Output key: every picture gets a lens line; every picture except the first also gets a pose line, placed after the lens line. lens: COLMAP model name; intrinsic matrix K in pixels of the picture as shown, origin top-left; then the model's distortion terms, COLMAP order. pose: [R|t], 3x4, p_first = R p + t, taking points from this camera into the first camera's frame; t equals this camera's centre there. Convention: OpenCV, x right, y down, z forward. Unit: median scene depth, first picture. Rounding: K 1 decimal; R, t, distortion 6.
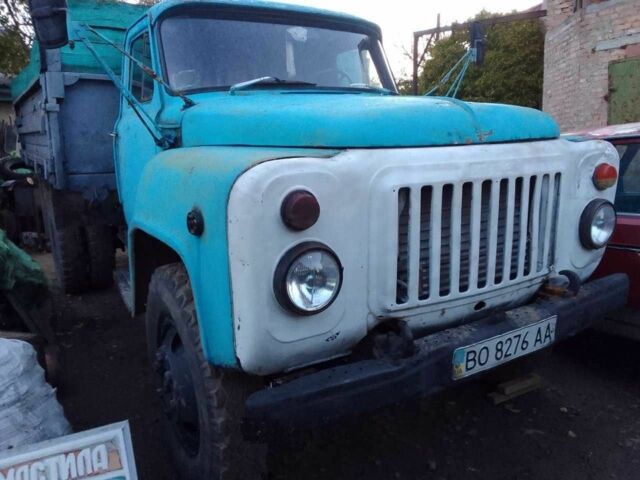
lens RADIAL K [[498.4, 0, 320.6], [0, 498.4, 252.9], [0, 0, 1]] dist [0.074890, -0.106186]
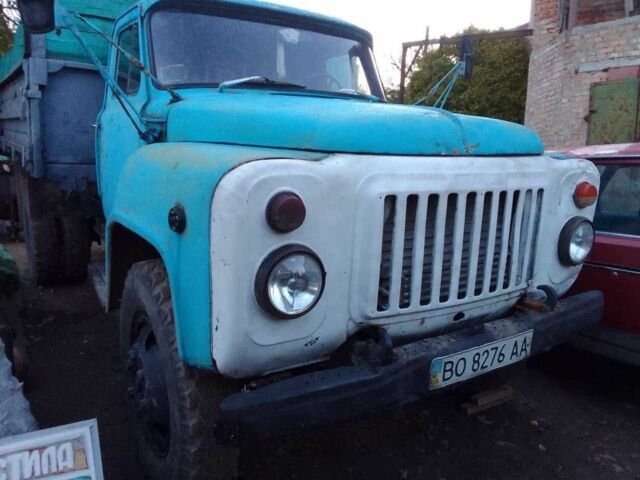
lens RADIAL K [[498.4, 0, 320.6], [0, 498.4, 252.9], [0, 0, 1]] dist [0.074890, -0.106186]
pose [[0.997954, 0.049018, 0.041050, -0.005849], [-0.048698, 0.998775, -0.008759, 0.000239], [-0.041429, 0.006742, 0.999119, 0.007477]]
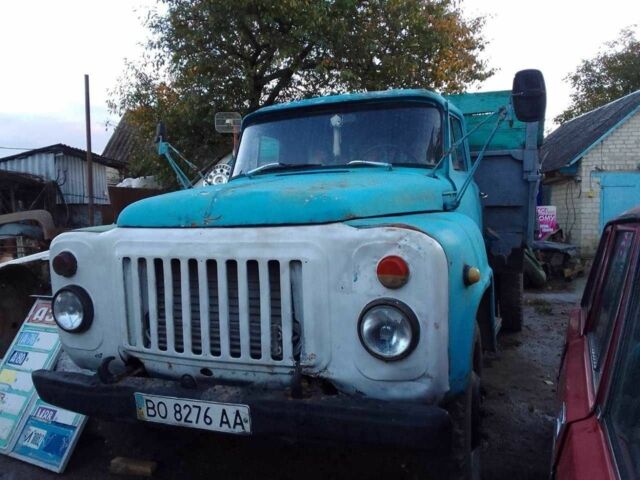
lens RADIAL K [[498.4, 0, 320.6], [0, 498.4, 252.9], [0, 0, 1]] dist [0.074890, -0.106186]
pose [[0.602085, 0.088177, -0.793548, 1.202197], [-0.165809, 0.986024, -0.016239, -0.160066], [0.781026, 0.141354, 0.608291, 0.451427]]
